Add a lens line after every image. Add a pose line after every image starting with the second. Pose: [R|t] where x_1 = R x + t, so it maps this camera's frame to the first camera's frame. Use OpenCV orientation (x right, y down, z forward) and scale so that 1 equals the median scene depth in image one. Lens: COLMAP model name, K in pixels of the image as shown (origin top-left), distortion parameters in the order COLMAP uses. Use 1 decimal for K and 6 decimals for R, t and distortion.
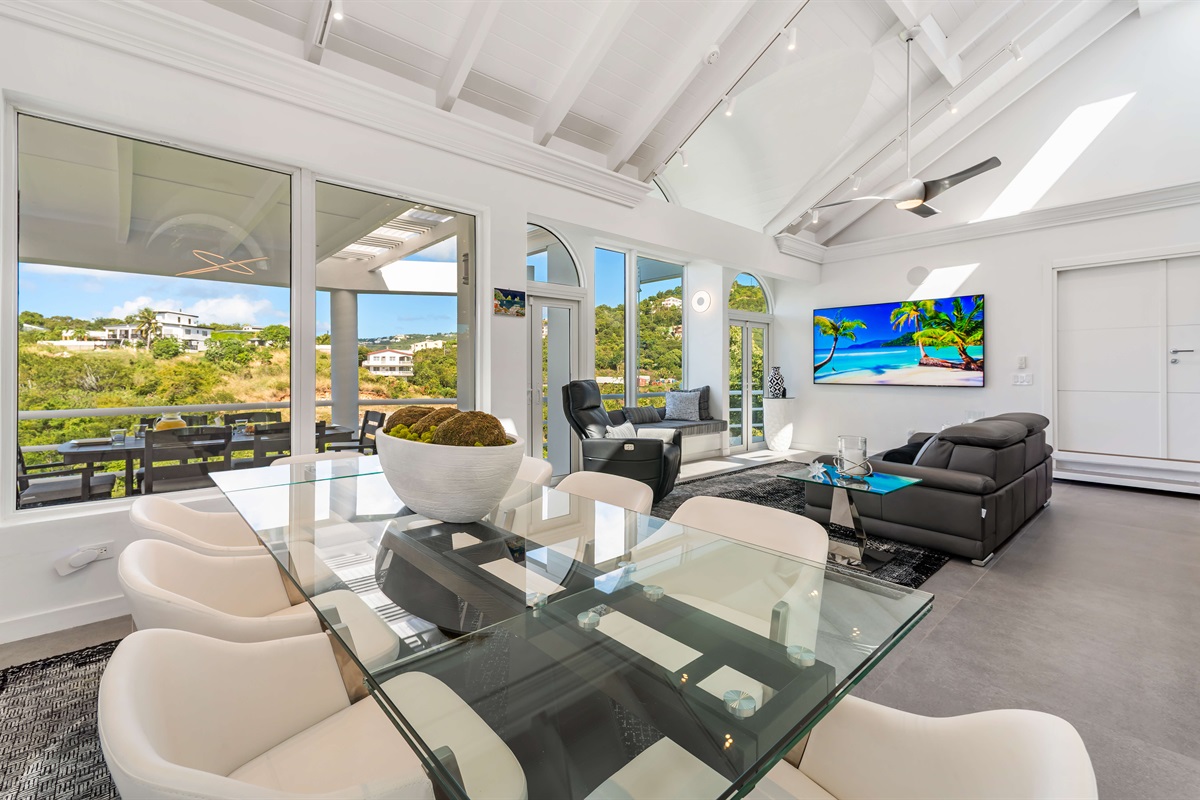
lens RADIAL K [[512.9, 0, 550.4], [0, 512.9, 370.3], [0, 0, 1]] dist [0.001498, -0.000122]
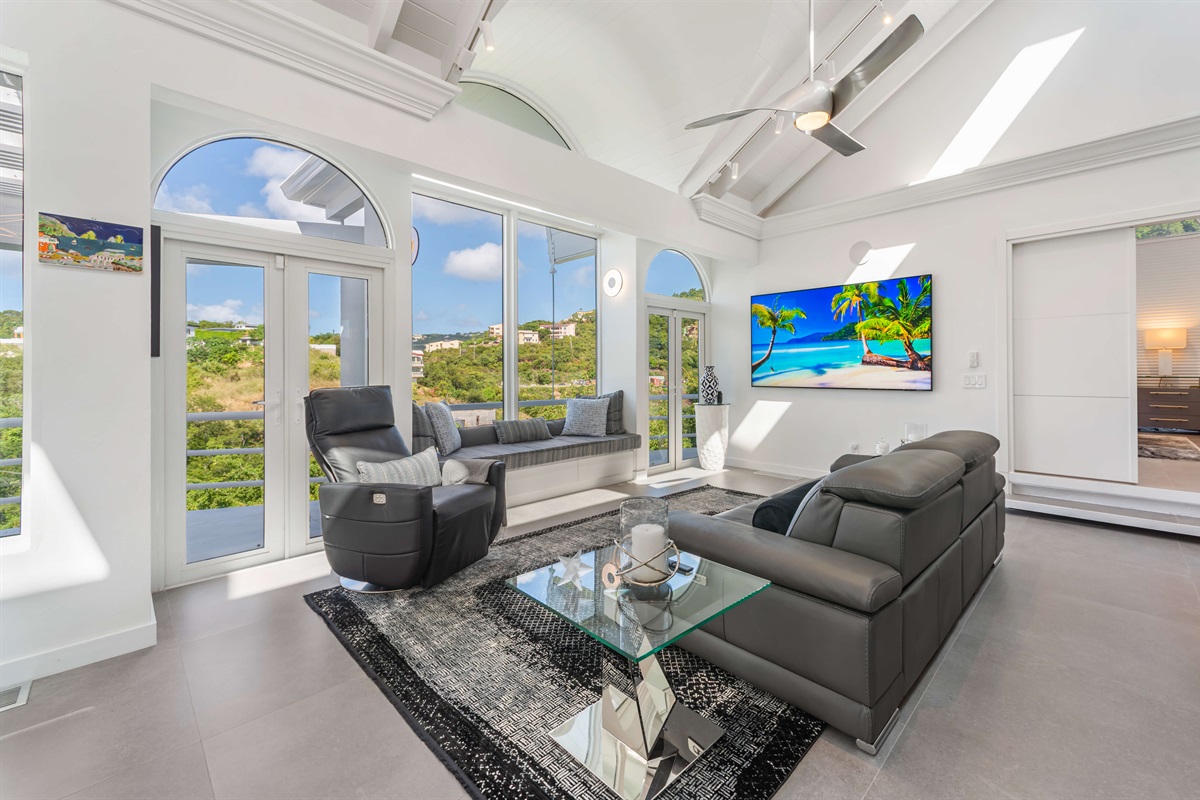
lens RADIAL K [[498.1, 0, 649.7], [0, 498.1, 371.6], [0, 0, 1]] dist [0.000273, 0.000083]
pose [[0.990056, -0.003188, 0.140639, 0.274100], [0.002939, 0.999994, 0.001980, 0.000178], [-0.140644, -0.001547, 0.990059, 0.268346]]
